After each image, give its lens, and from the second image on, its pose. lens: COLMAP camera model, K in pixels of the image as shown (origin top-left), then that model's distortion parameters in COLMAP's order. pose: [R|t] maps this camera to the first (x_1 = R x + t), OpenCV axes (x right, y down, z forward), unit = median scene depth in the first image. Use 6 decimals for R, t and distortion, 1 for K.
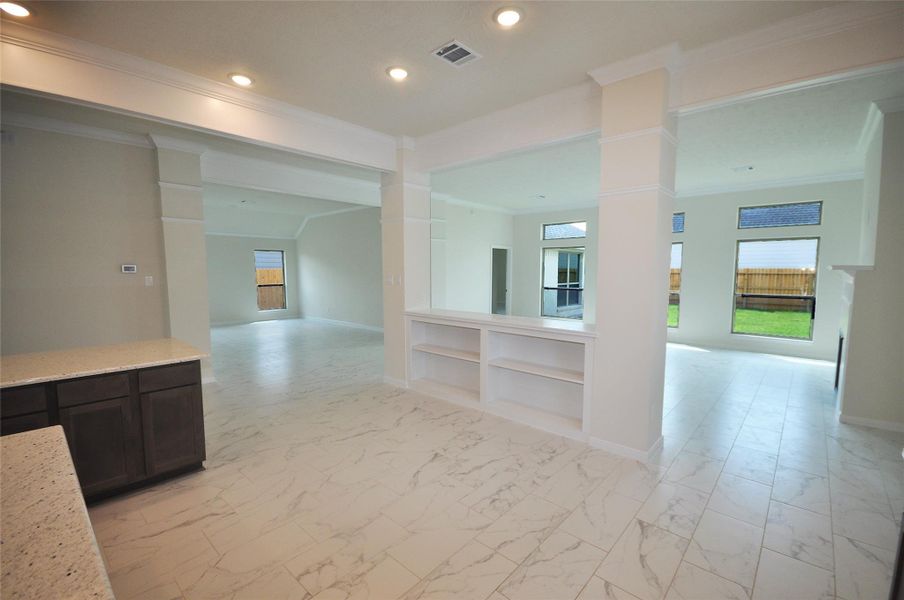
lens RADIAL K [[395.9, 0, 454.8], [0, 395.9, 307.5], [0, 0, 1]] dist [0.000205, -0.000970]
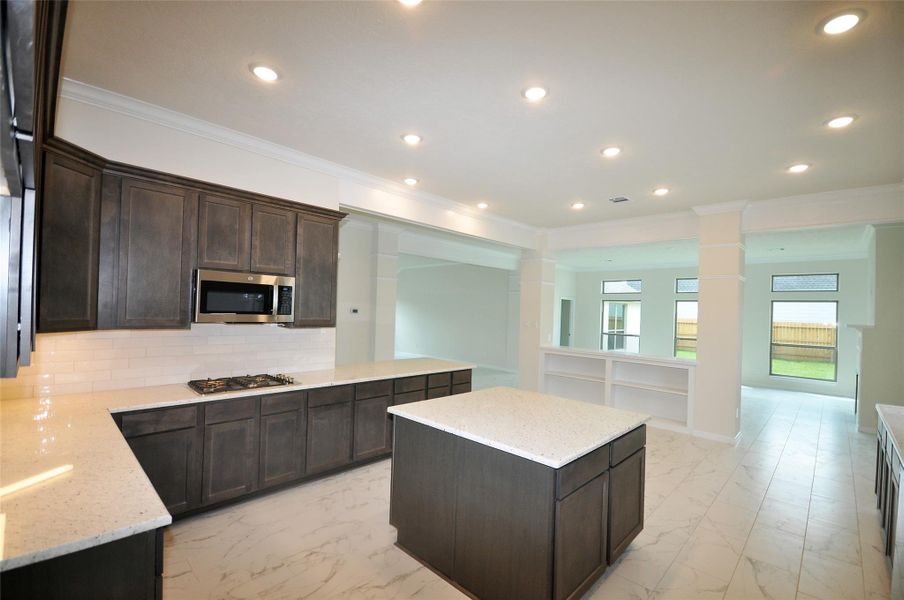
lens RADIAL K [[403.2, 0, 454.8], [0, 403.2, 310.5], [0, 0, 1]] dist [0.000844, -0.000532]
pose [[0.999270, 0.030651, -0.022791, -0.308810], [-0.032755, 0.994591, -0.098569, 0.024942], [0.019646, 0.099244, 0.994869, -0.344605]]
